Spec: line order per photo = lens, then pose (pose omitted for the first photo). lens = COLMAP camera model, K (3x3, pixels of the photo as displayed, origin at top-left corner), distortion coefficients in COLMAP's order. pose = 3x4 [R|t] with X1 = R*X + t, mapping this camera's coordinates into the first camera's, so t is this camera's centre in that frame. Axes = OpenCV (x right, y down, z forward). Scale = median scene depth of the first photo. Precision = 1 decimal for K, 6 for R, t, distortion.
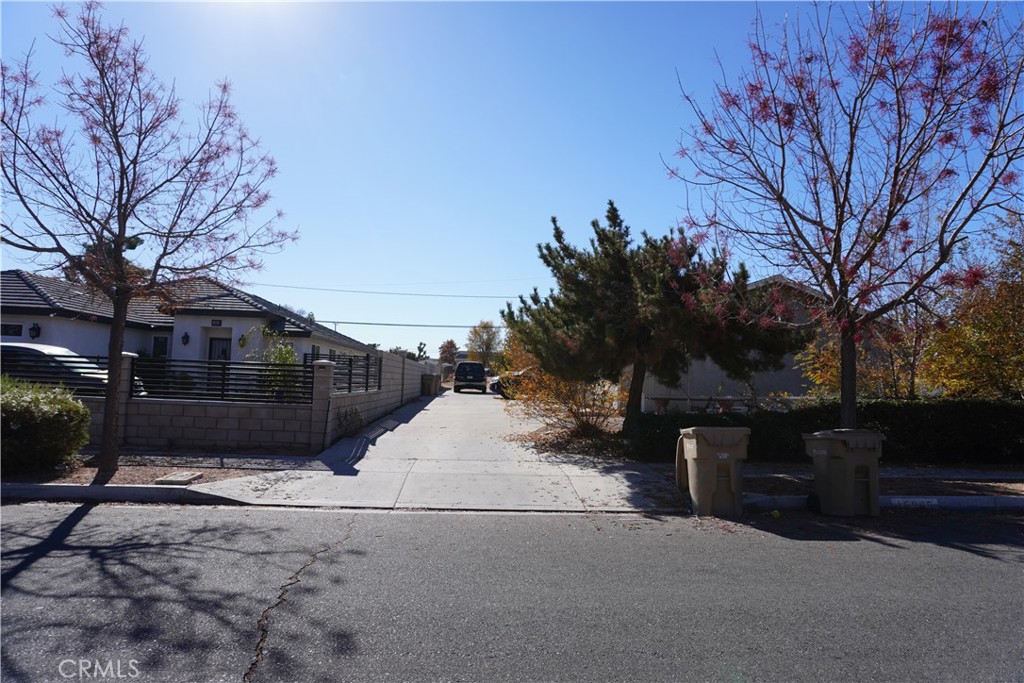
lens RADIAL K [[684.1, 0, 509.2], [0, 684.1, 346.1], [0, 0, 1]] dist [-0.051171, 0.033460]
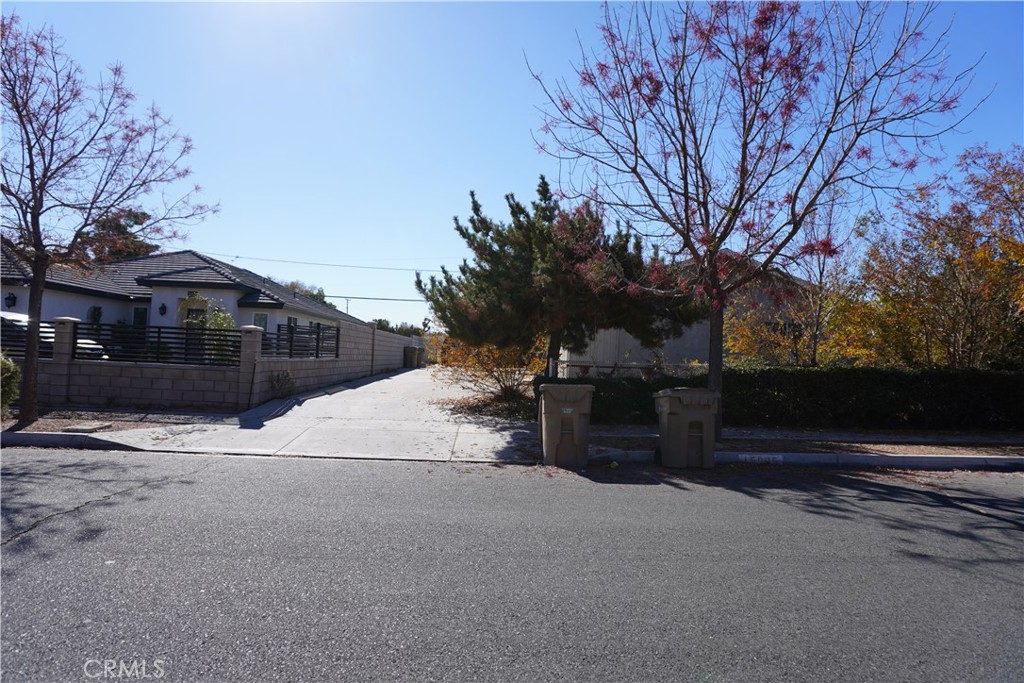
lens RADIAL K [[684.1, 0, 509.3], [0, 684.1, 345.6], [0, 0, 1]] dist [-0.051171, 0.033460]
pose [[0.999636, 0.006808, -0.026091, 0.163692], [-0.005961, 0.999456, 0.032435, 0.015105], [0.026297, -0.032267, 0.999133, -0.056586]]
